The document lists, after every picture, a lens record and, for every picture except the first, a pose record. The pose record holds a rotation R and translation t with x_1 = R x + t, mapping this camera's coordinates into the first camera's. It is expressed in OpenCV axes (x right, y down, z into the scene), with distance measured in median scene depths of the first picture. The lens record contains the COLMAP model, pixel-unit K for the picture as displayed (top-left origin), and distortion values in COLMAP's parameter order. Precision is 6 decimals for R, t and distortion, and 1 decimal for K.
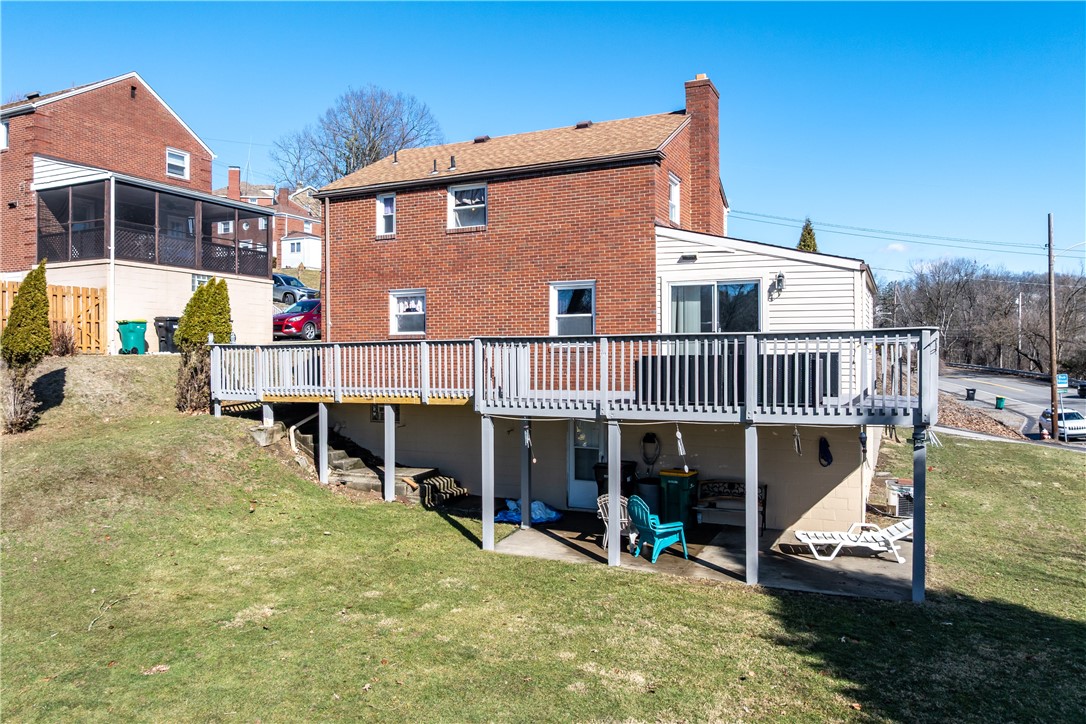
lens RADIAL K [[781.1, 0, 542.7], [0, 781.1, 362.5], [0, 0, 1]] dist [-0.042442, 0.012986]
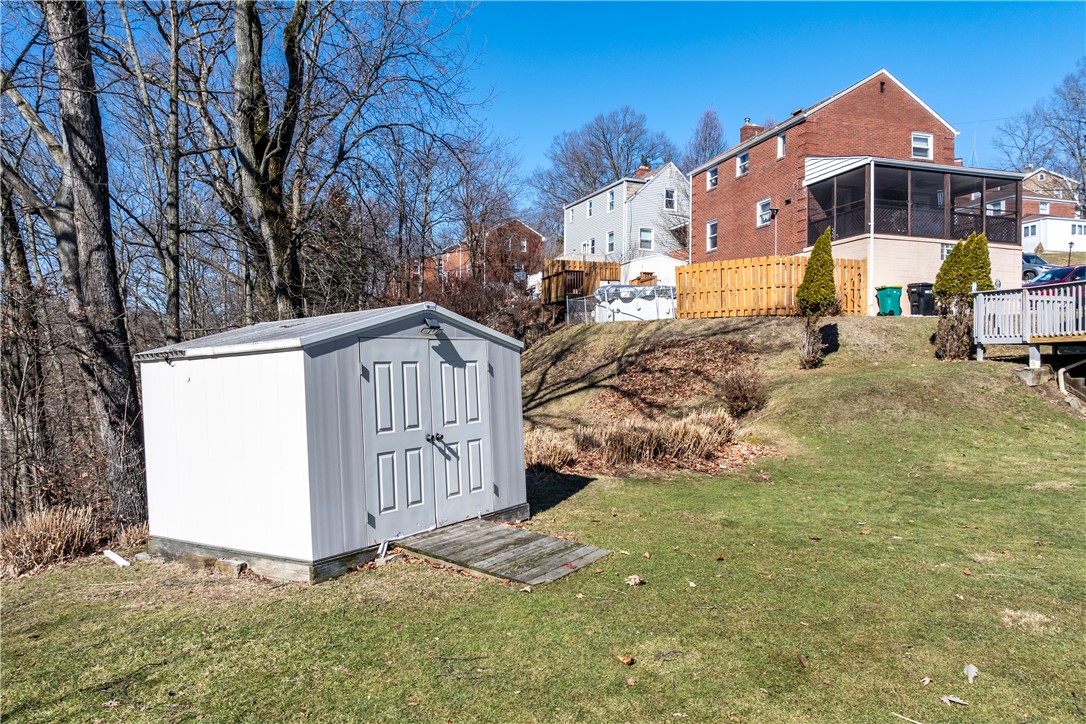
lens RADIAL K [[781.1, 0, 545.5], [0, 781.1, 363.3], [0, 0, 1]] dist [-0.042442, 0.012986]
pose [[0.653181, 0.011735, -0.757111, -0.006862], [-0.016009, 0.999870, 0.001687, 0.062642], [0.757032, 0.011019, 0.653284, -0.105776]]
